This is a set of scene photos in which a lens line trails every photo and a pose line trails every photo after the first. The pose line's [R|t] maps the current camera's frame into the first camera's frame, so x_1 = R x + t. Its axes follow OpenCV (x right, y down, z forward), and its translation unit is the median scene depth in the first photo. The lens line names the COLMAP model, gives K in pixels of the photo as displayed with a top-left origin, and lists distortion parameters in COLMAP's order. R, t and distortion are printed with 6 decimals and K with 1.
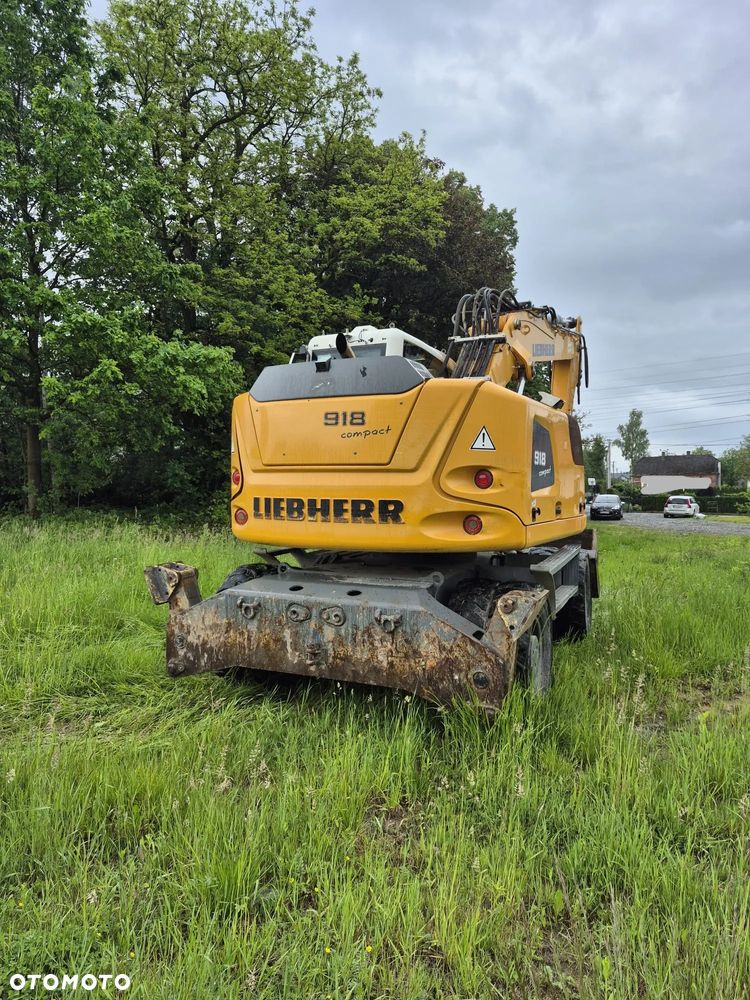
lens RADIAL K [[682.0, 0, 373.0], [0, 682.0, 514.9], [0, 0, 1]] dist [0.118229, -0.124704]
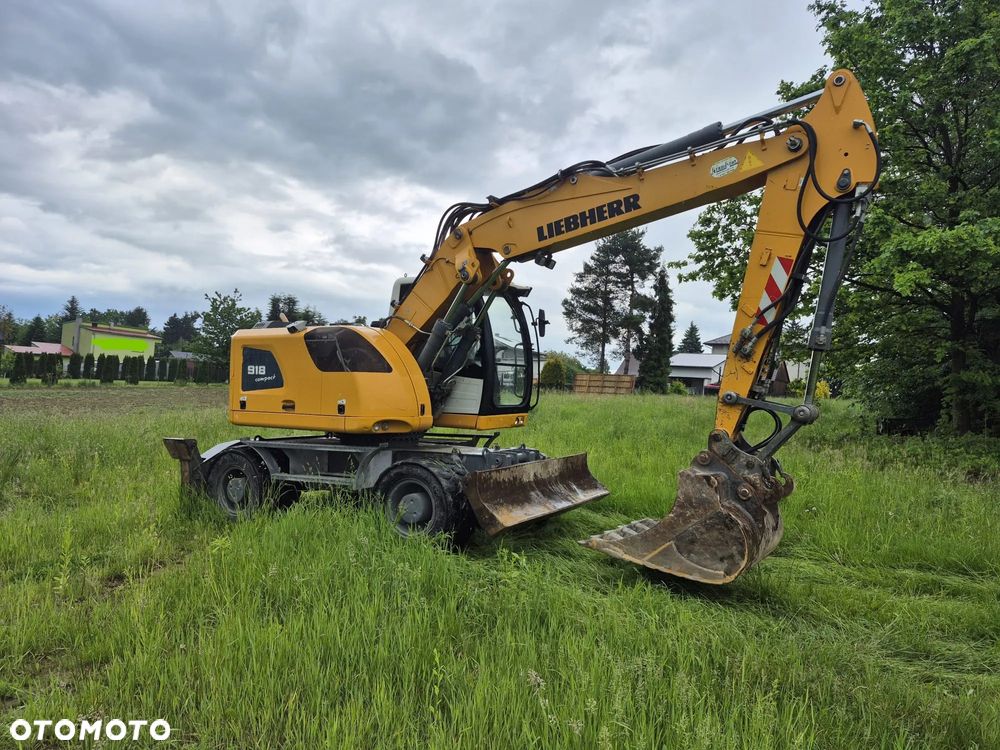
lens RADIAL K [[679.9, 0, 503.8], [0, 679.9, 388.0], [0, 0, 1]] dist [0.124038, -0.129696]
pose [[-0.100301, -0.009141, -0.994915, 1.904844], [-0.064730, 0.997899, -0.002643, -0.080767], [0.992849, 0.064136, -0.100682, 1.874160]]
